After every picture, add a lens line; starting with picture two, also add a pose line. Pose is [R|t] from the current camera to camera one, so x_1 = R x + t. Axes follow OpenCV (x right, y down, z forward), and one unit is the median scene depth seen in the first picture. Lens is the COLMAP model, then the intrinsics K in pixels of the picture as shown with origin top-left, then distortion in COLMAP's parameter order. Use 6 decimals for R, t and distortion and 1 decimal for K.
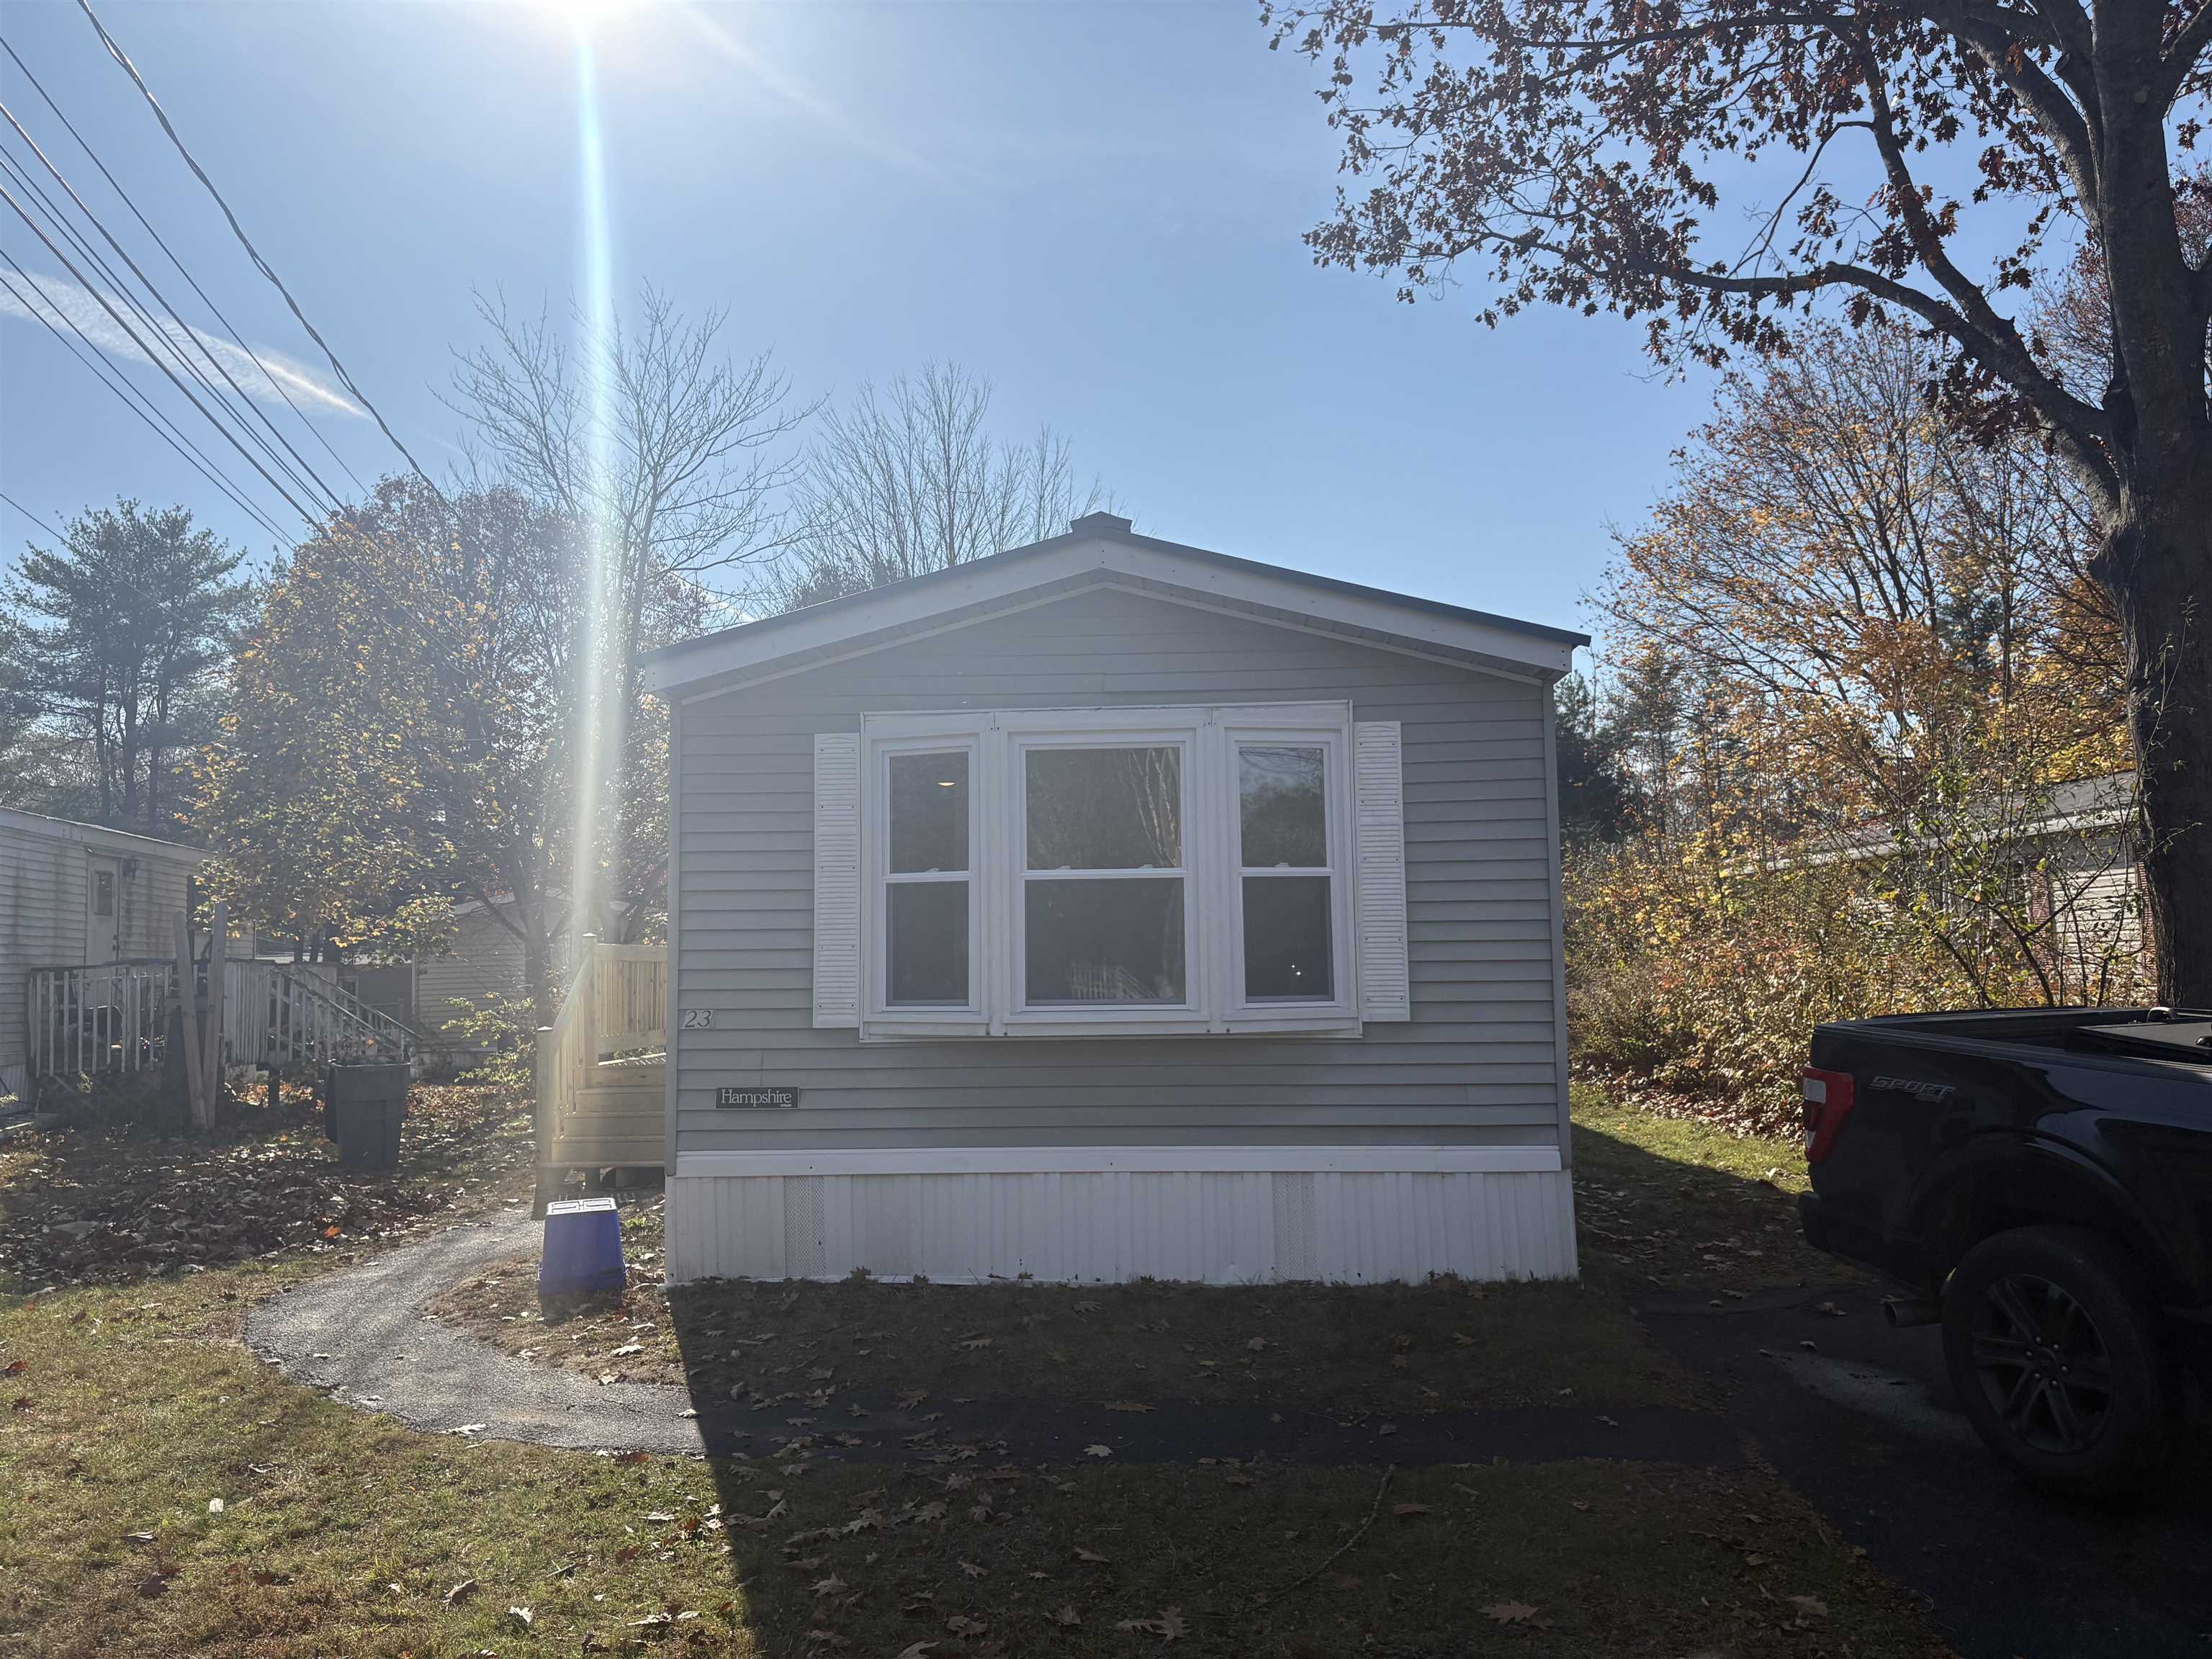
lens RADIAL K [[1675.4, 0, 1102.4], [0, 1675.4, 820.9], [0, 0, 1]] dist [0.065381, -0.052636]
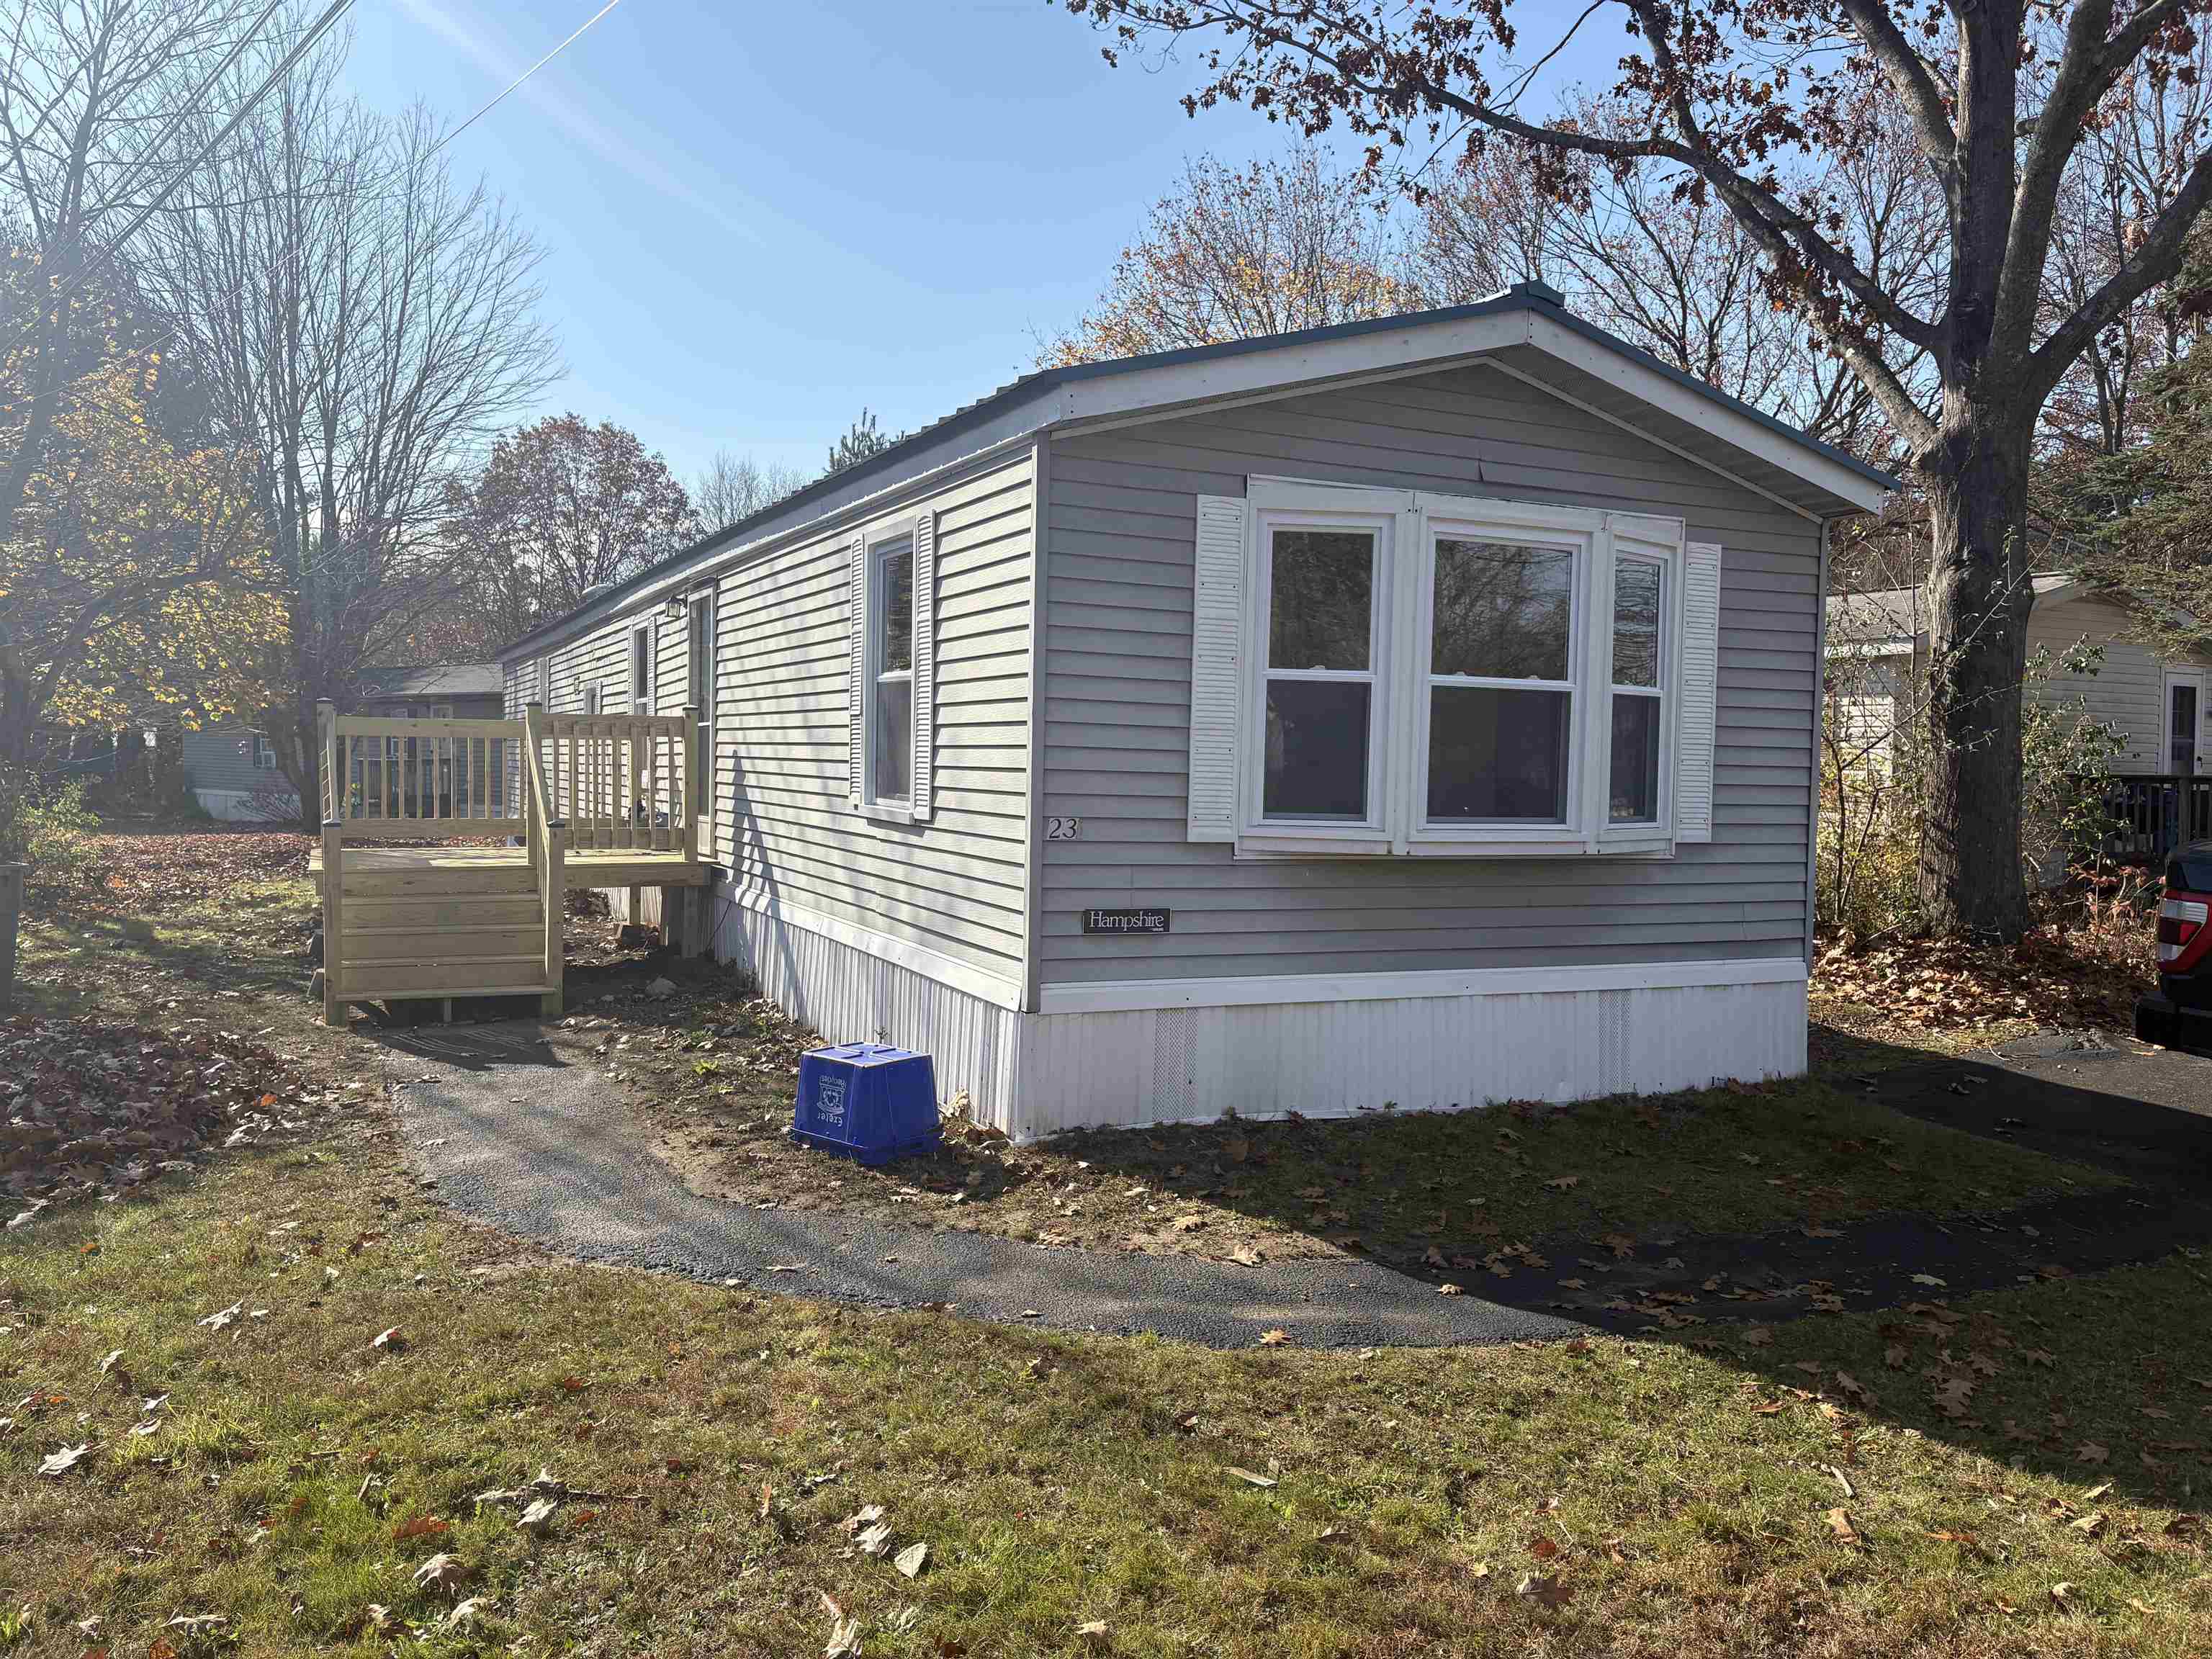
lens RADIAL K [[1675.4, 0, 1098.6], [0, 1675.4, 848.4], [0, 0, 1]] dist [0.065381, -0.052636]
pose [[0.878659, 0.010078, 0.477344, -0.627459], [-0.076480, 0.989838, 0.119879, 0.027106], [-0.471285, -0.141840, 0.870501, 0.272210]]
